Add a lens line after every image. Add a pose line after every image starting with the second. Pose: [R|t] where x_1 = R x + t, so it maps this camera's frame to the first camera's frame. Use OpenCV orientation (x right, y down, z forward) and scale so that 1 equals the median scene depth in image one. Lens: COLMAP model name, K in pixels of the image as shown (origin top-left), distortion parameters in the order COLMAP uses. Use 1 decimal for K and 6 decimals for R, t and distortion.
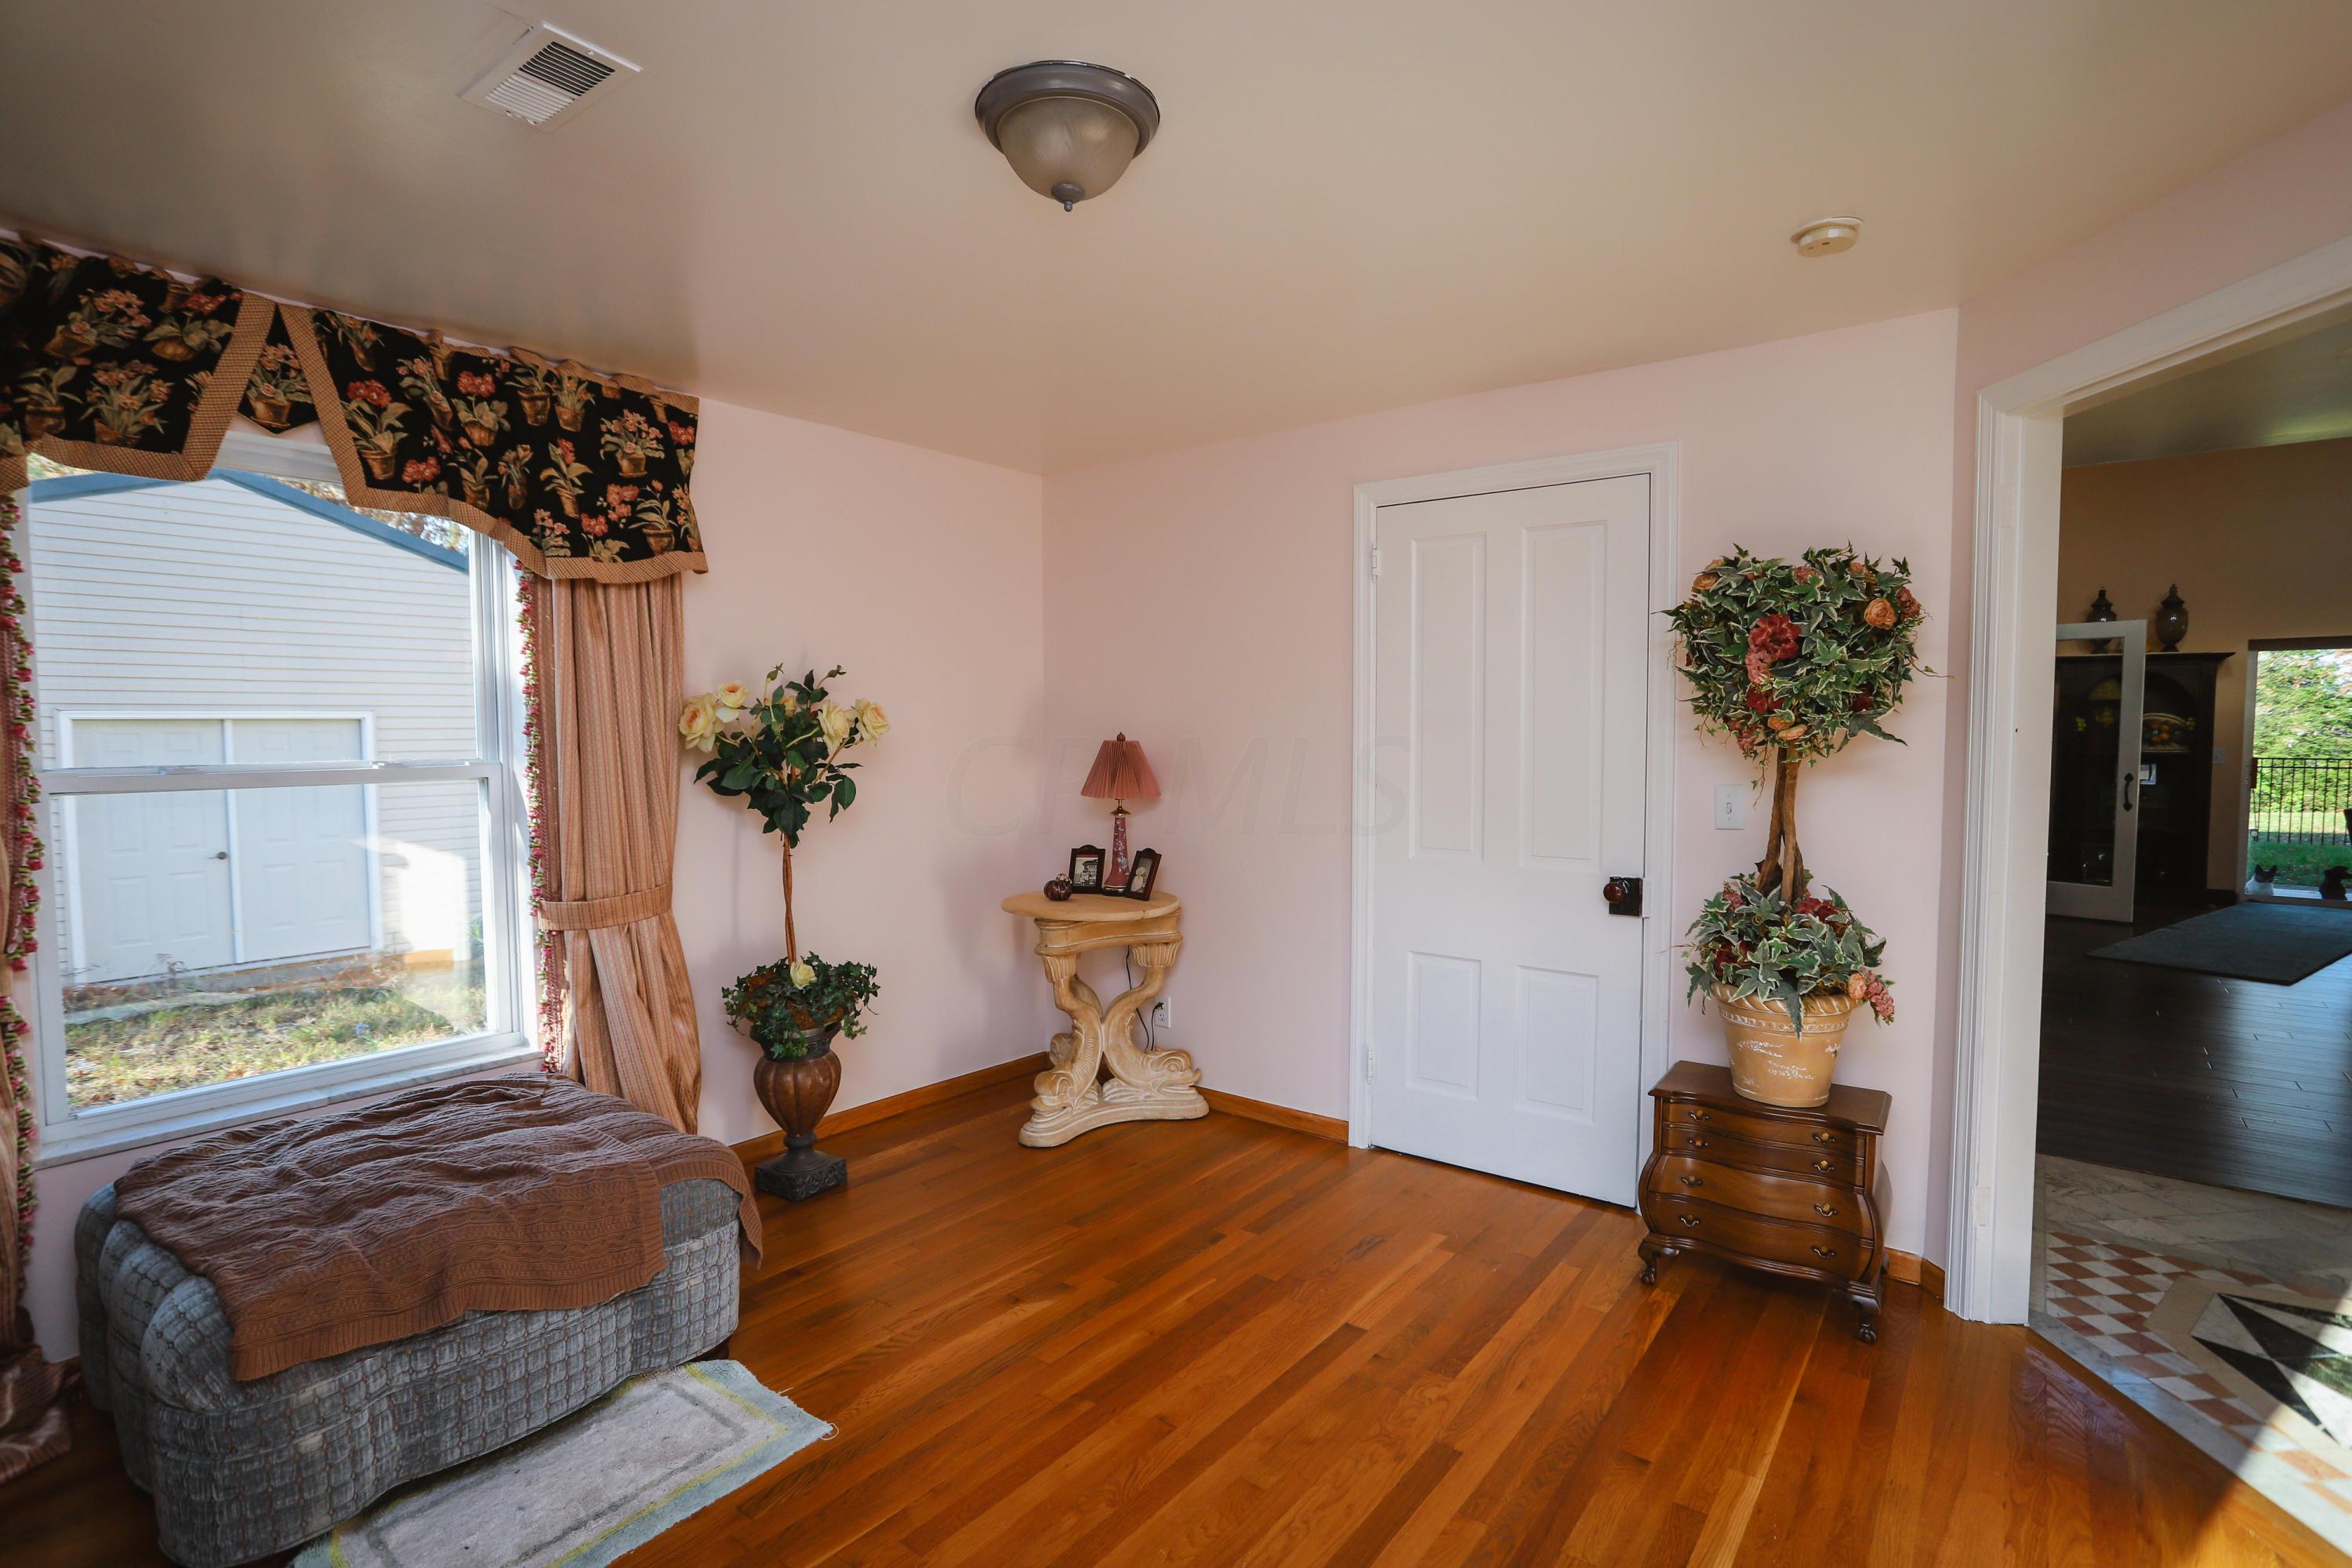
lens RADIAL K [[1130.5, 0, 1185.2], [0, 1130.5, 777.6], [0, 0, 1]] dist [-0.051903, 0.024860]
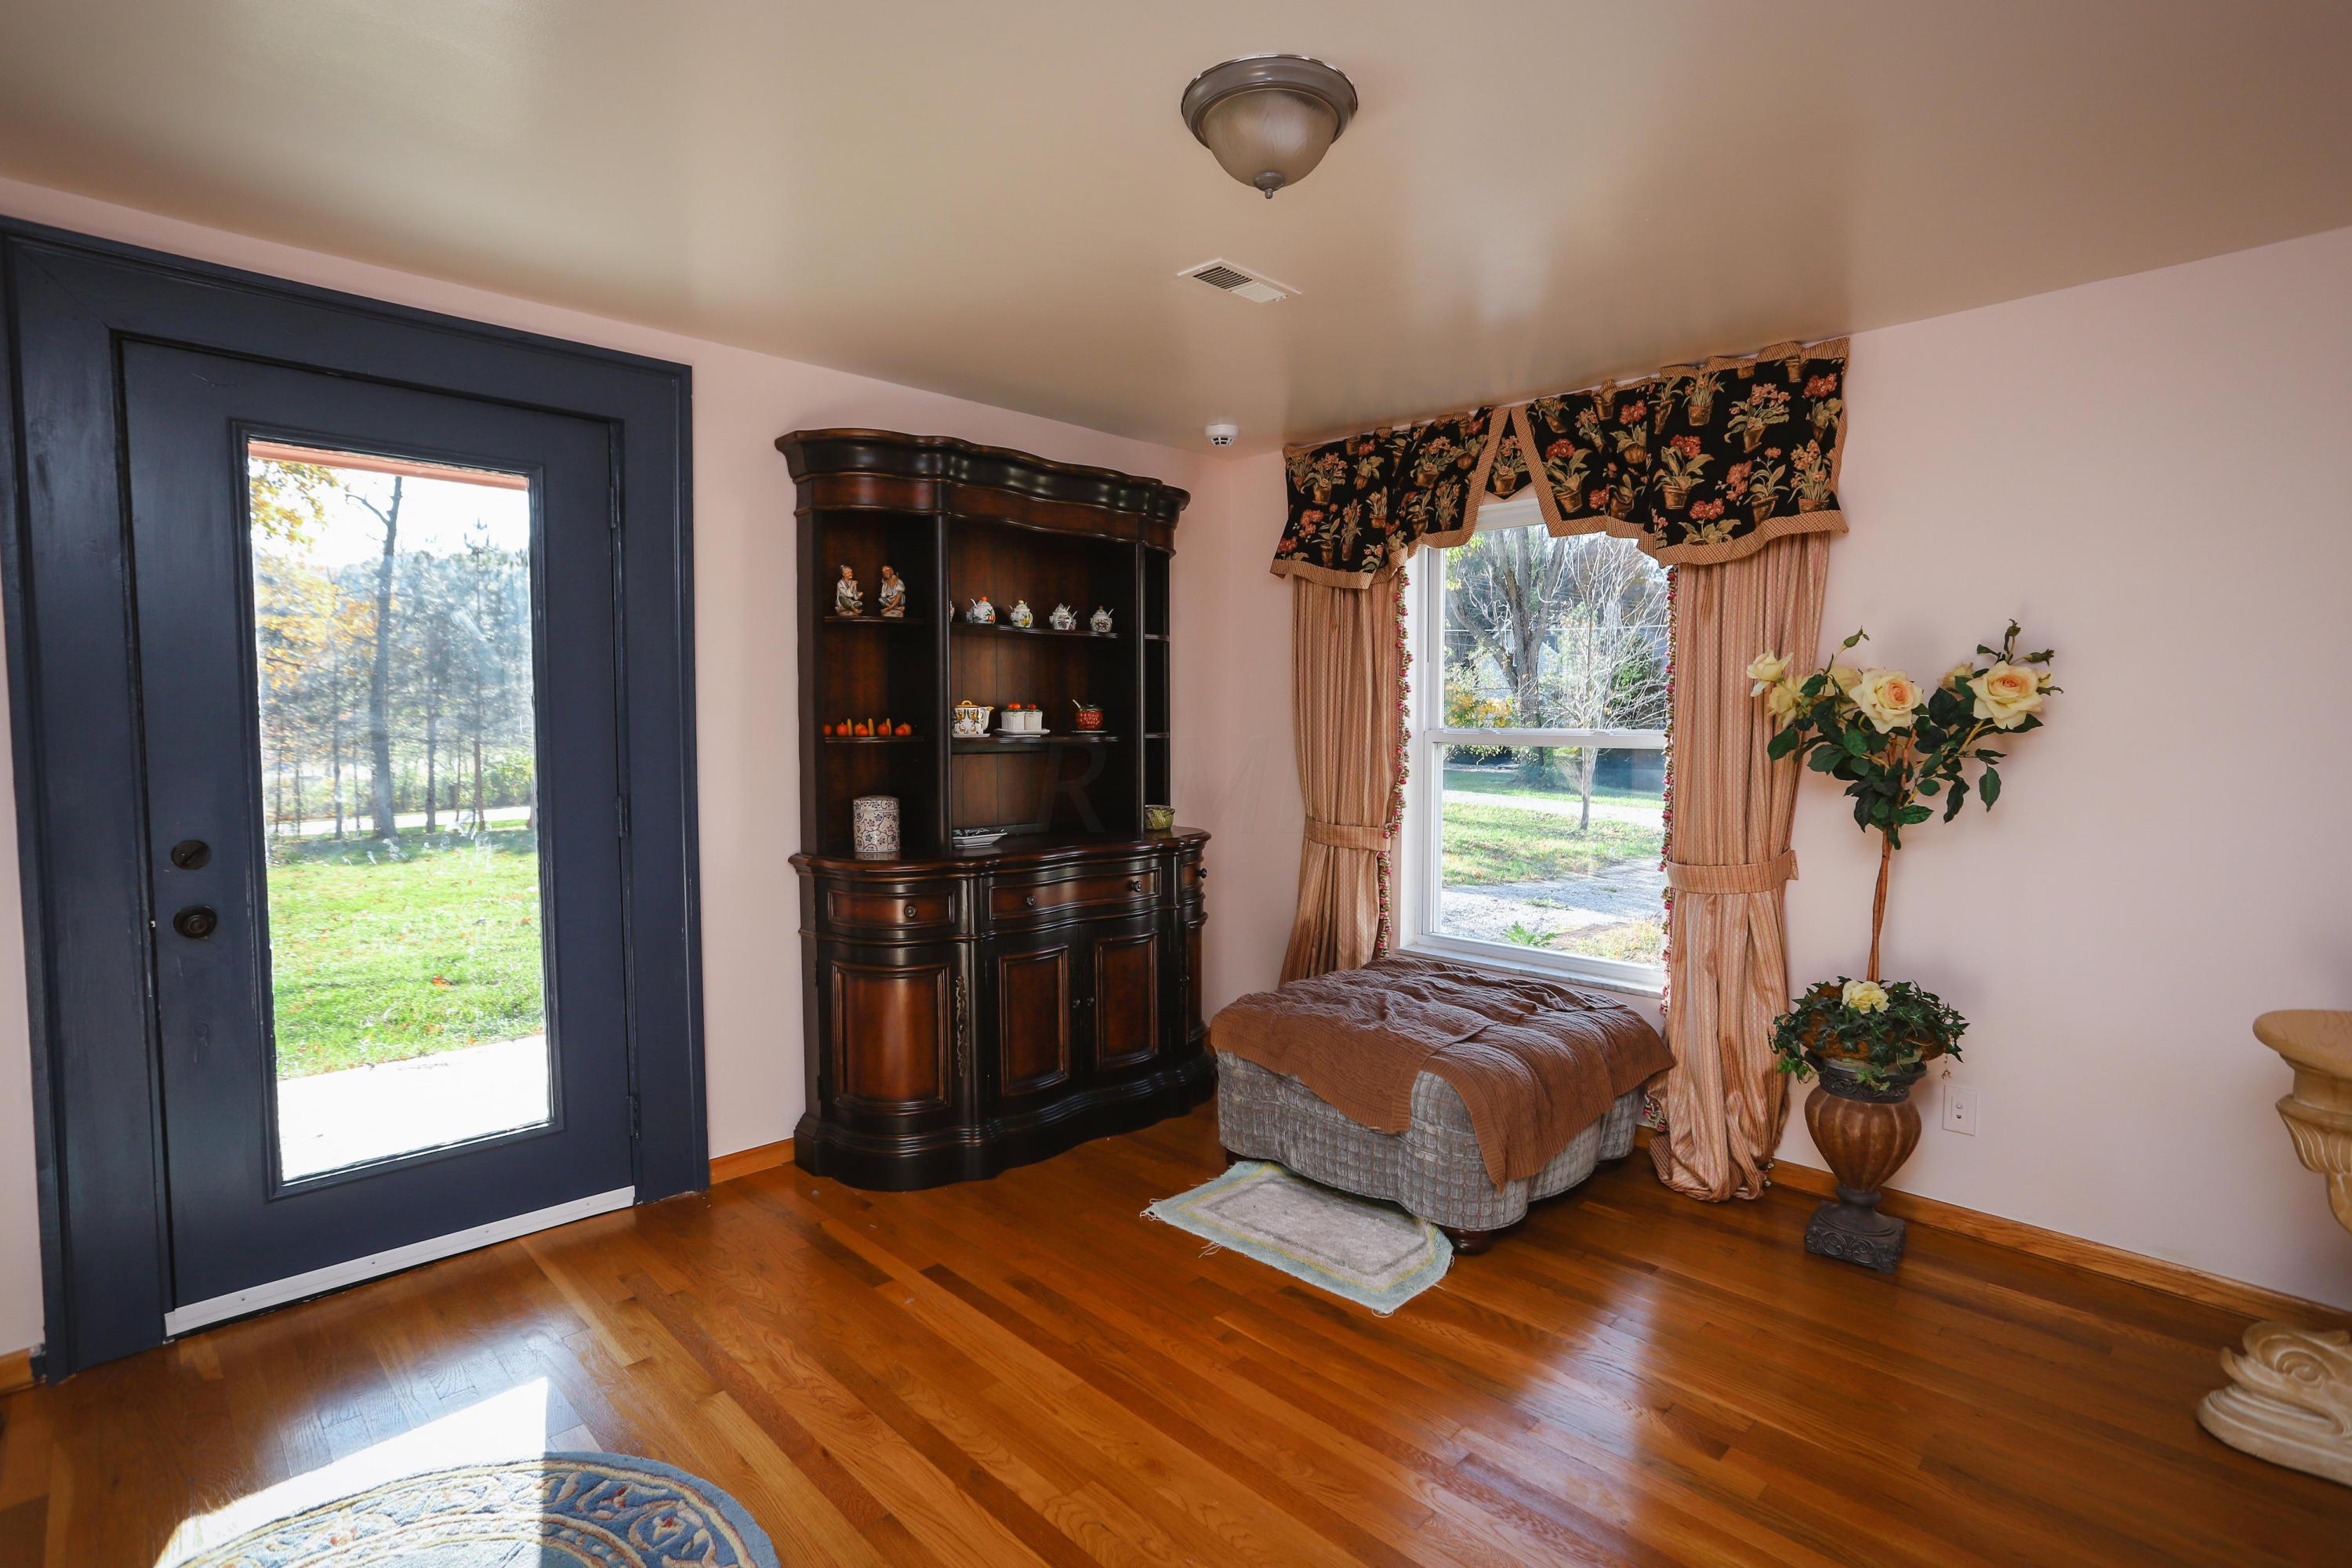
lens RADIAL K [[1130.5, 0, 1182.2], [0, 1130.5, 779.1], [0, 0, 1]] dist [-0.051903, 0.024860]
pose [[-0.135412, 0.058253, -0.989075, 0.630661], [-0.049553, 0.996623, 0.065481, -0.019410], [0.989549, 0.057879, -0.132068, 0.706793]]
